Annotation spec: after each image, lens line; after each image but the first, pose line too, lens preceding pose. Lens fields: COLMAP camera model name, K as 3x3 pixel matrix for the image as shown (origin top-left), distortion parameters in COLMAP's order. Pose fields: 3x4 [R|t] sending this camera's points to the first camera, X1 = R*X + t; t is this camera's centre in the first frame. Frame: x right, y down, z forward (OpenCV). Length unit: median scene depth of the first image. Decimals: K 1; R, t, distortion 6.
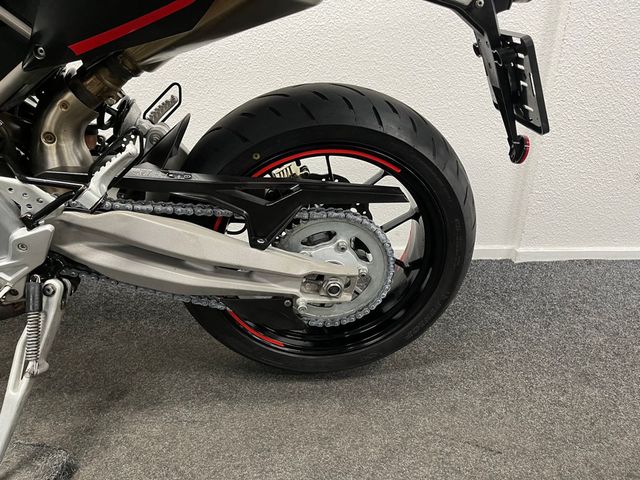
lens RADIAL K [[474.9, 0, 319.0], [0, 474.9, 242.3], [0, 0, 1]] dist [0.065307, -0.077621]
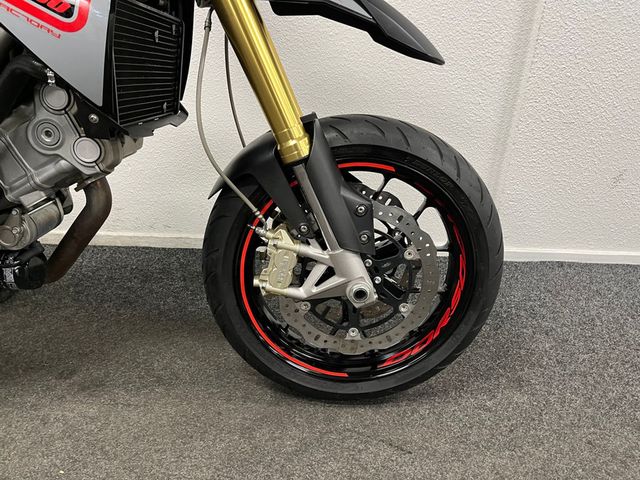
lens RADIAL K [[474.9, 0, 324.4], [0, 474.9, 236.9], [0, 0, 1]] dist [0.065307, -0.077621]
pose [[0.997429, 0.044555, -0.056134, 0.204809], [-0.042120, 0.998150, 0.043842, -0.061866], [0.057983, -0.041365, 0.997460, -0.028141]]
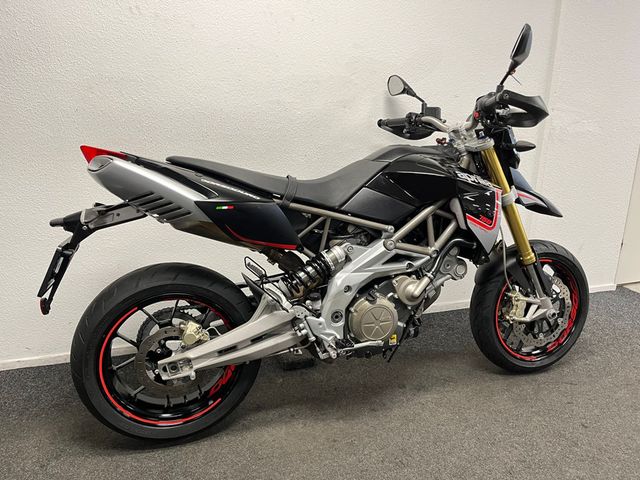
lens RADIAL K [[474.9, 0, 319.4], [0, 474.9, 245.9], [0, 0, 1]] dist [0.065307, -0.077621]
pose [[0.976391, -0.083122, 0.199377, -1.141905], [0.103539, 0.990150, -0.094247, -0.123879], [-0.189579, 0.112666, 0.975380, -1.021590]]
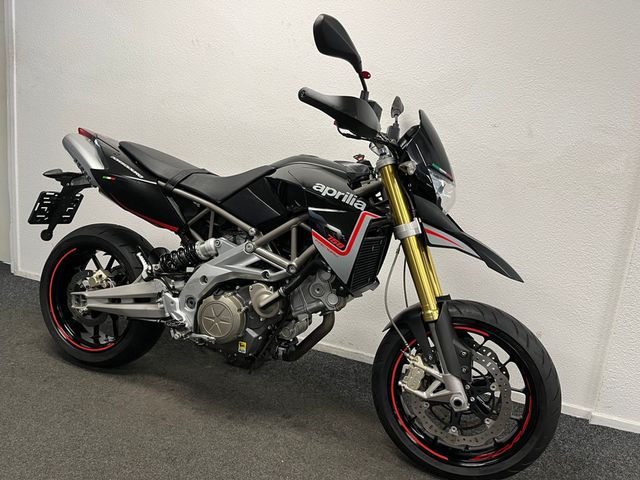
lens RADIAL K [[474.9, 0, 319.2], [0, 474.9, 245.8], [0, 0, 1]] dist [0.065307, -0.077621]
pose [[0.891516, 0.143088, -0.429796, 0.414645], [-0.233710, 0.958062, -0.165821, -0.044768], [0.388044, 0.248280, 0.887569, -0.802002]]
